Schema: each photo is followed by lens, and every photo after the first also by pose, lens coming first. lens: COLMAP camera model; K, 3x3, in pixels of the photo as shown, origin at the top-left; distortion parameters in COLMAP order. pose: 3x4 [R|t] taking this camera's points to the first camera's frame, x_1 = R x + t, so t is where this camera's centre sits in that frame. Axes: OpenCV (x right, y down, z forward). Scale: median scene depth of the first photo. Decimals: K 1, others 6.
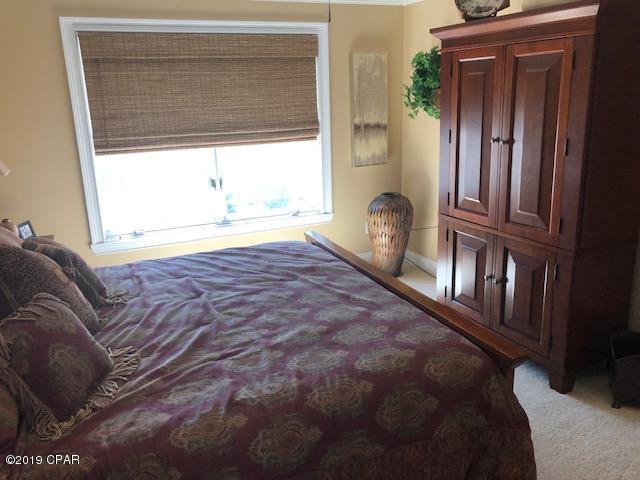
lens RADIAL K [[520.5, 0, 327.7], [0, 520.5, 240.5], [0, 0, 1]] dist [-0.005172, -0.010499]
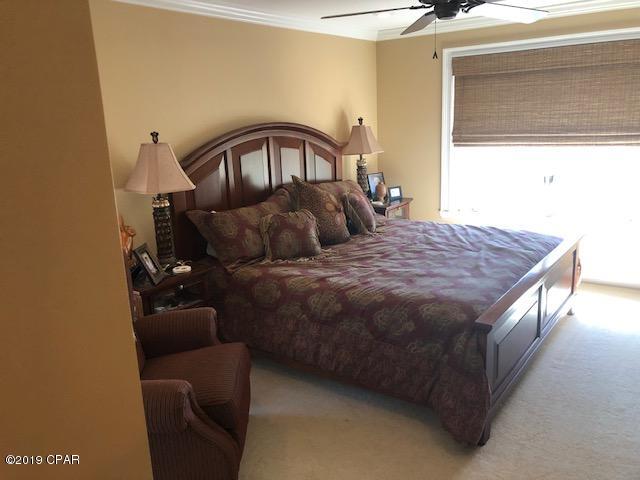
lens RADIAL K [[531.6, 0, 320.0], [0, 531.6, 240.0], [0, 0, 1]] dist [0.046129, -0.056376]
pose [[0.497601, 0.211282, -0.841281, 0.889275], [-0.207312, 0.970741, 0.121174, -0.032892], [0.842268, 0.114111, 0.526843, -0.015384]]
